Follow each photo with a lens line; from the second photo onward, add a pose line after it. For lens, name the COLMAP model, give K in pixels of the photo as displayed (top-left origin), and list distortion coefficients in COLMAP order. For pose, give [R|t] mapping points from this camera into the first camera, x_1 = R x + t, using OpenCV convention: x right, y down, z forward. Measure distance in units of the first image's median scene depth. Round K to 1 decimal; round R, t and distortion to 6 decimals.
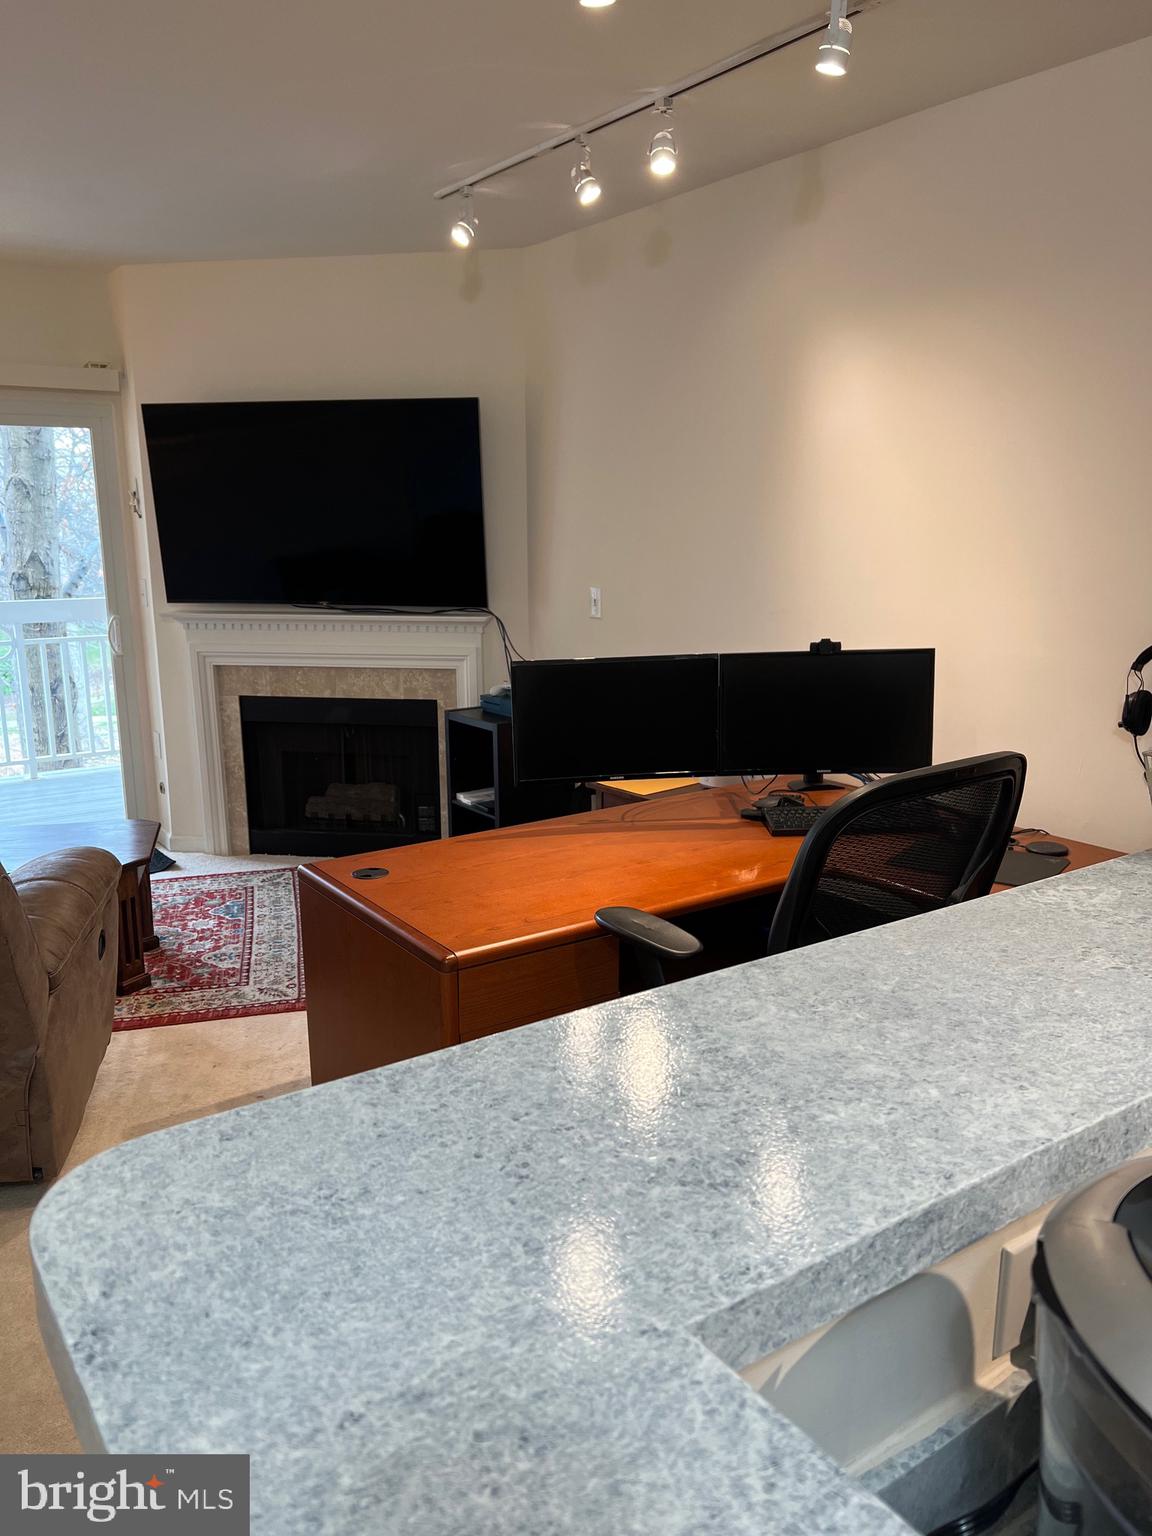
lens RADIAL K [[1151.6, 0, 576.0], [0, 1151.6, 768.0], [0, 0, 1]] dist [0.046337, -0.051151]
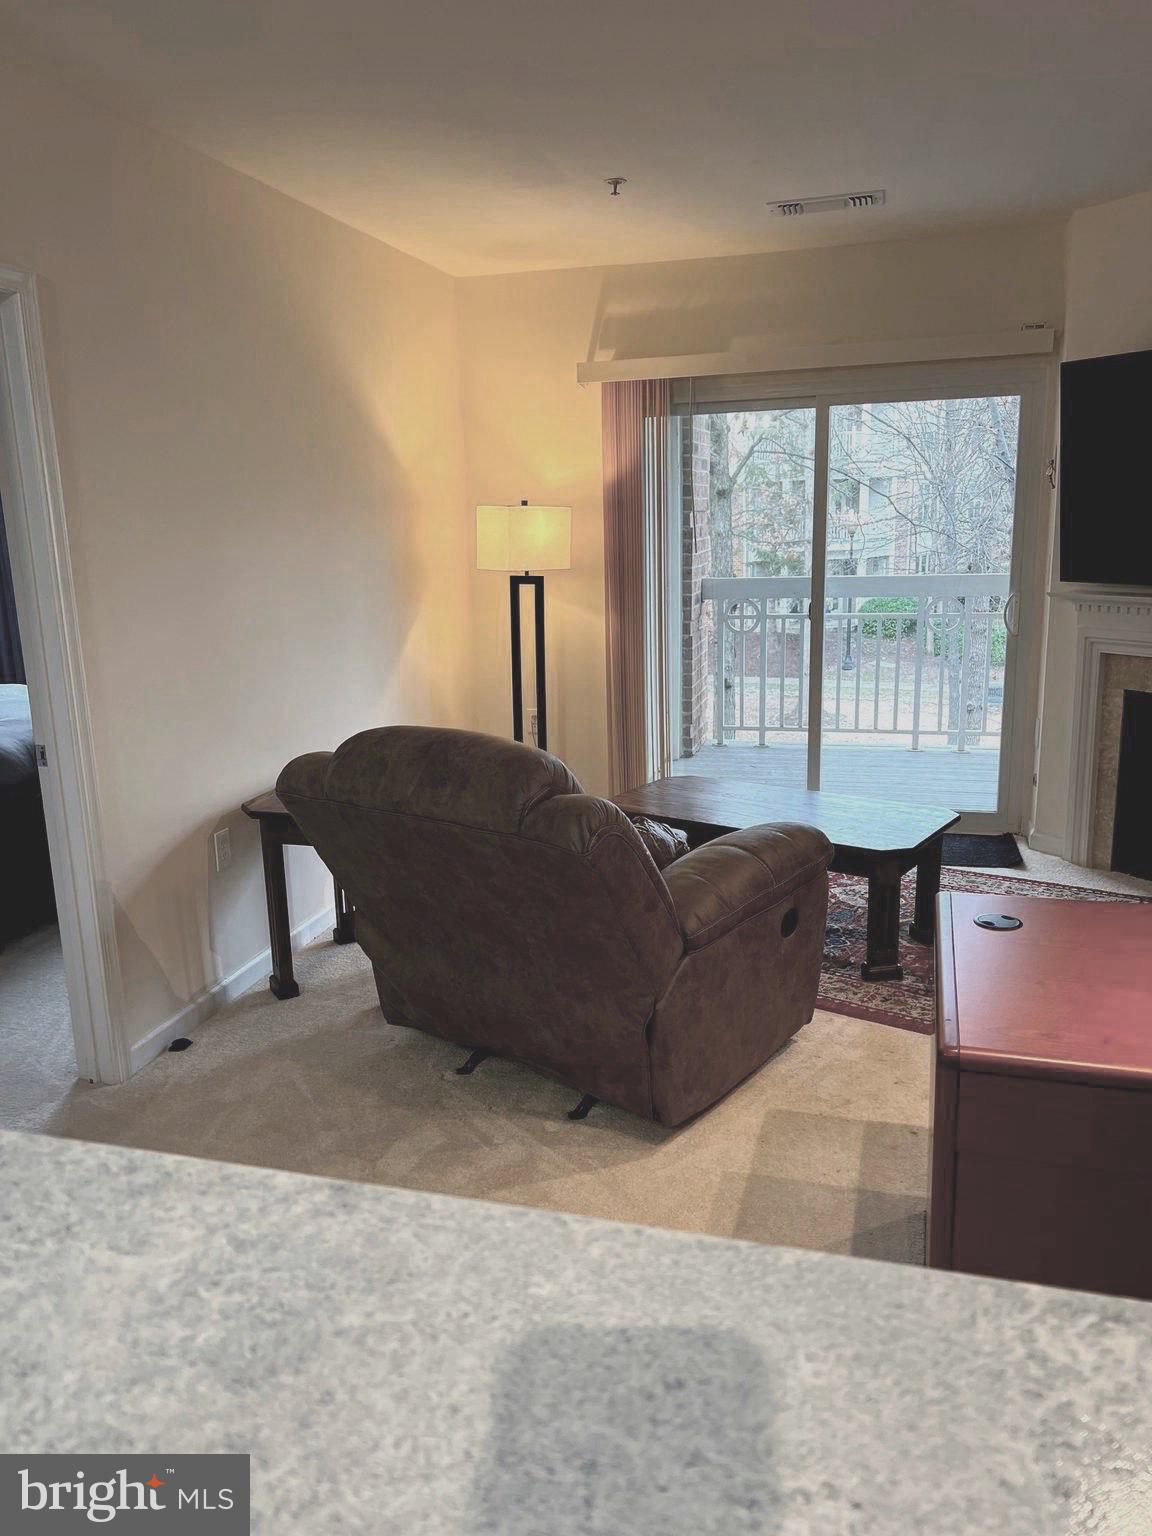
lens RADIAL K [[1167.1, 0, 576.0], [0, 1167.1, 768.0], [0, 0, 1]] dist [0.003268, -0.000880]
pose [[0.637312, 0.158552, -0.754119, 0.121981], [-0.141703, 0.986030, 0.087556, -0.023731], [0.757466, 0.051060, 0.650875, 0.117887]]
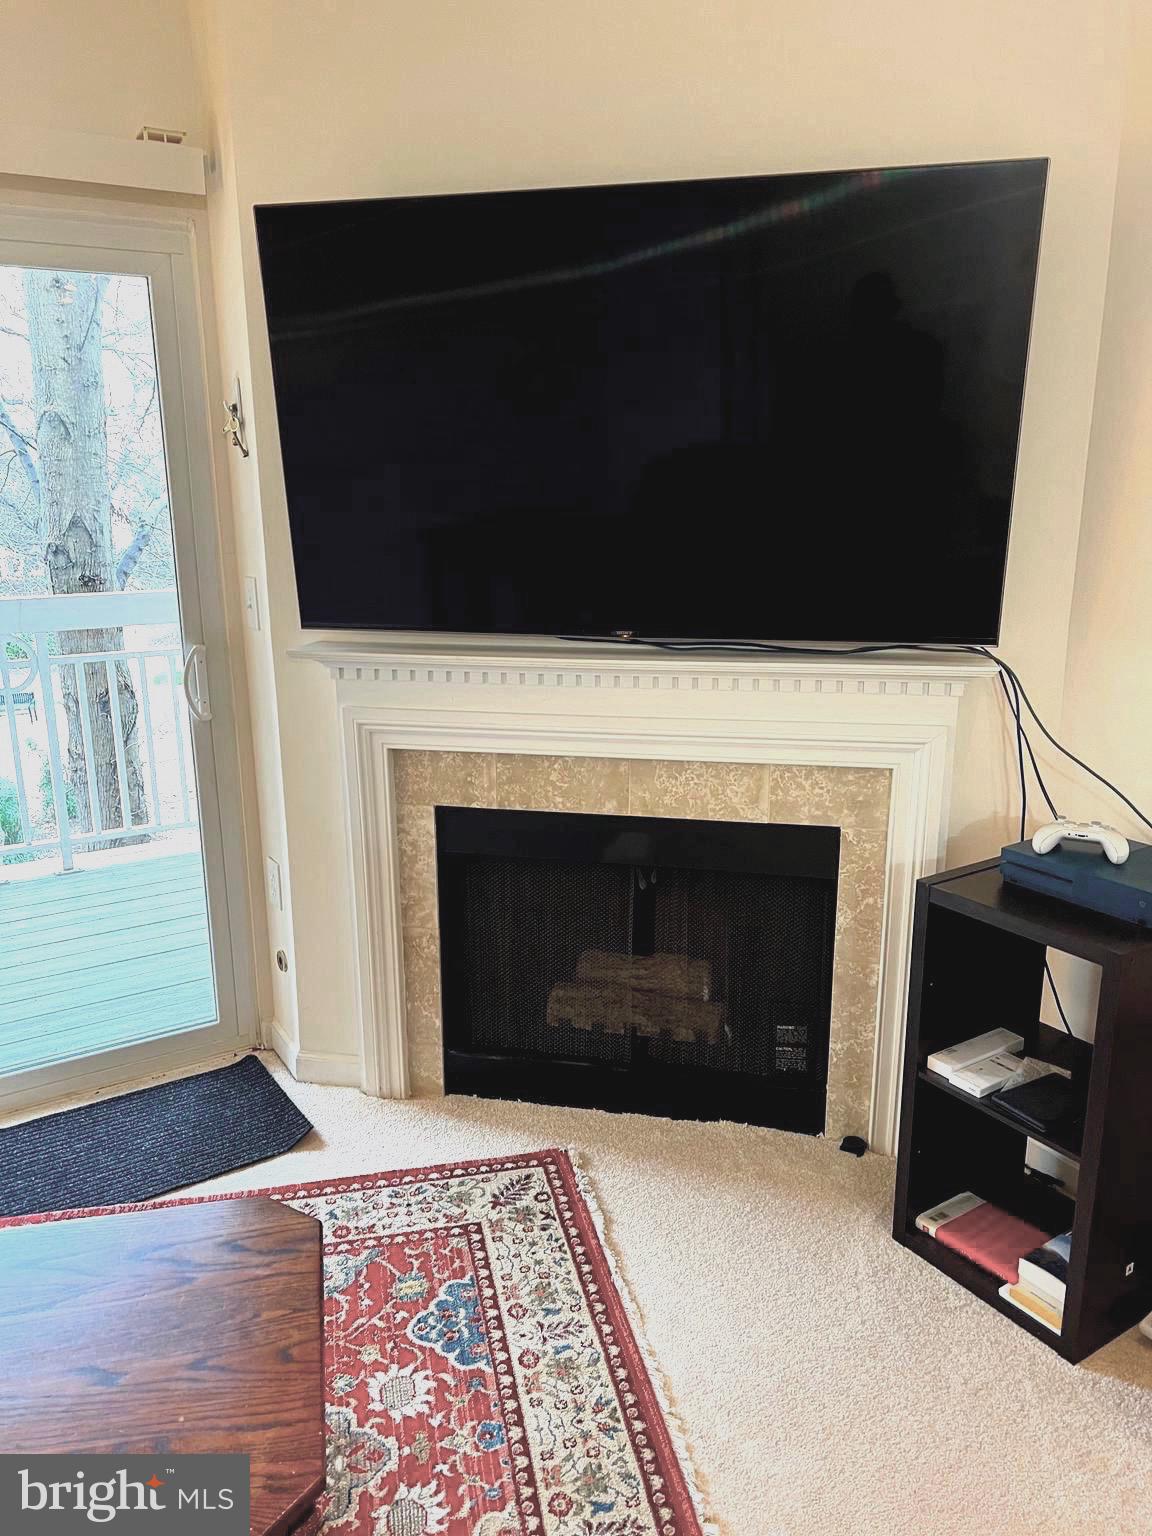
lens RADIAL K [[1182.9, 0, 571.5], [0, 1182.9, 783.1], [0, 0, 1]] dist [0.091947, -0.135995]
pose [[0.998050, 0.012198, -0.061213, -0.203058], [-0.009663, 0.999090, 0.041546, -0.097527], [0.061664, -0.040874, 0.997260, 0.488854]]
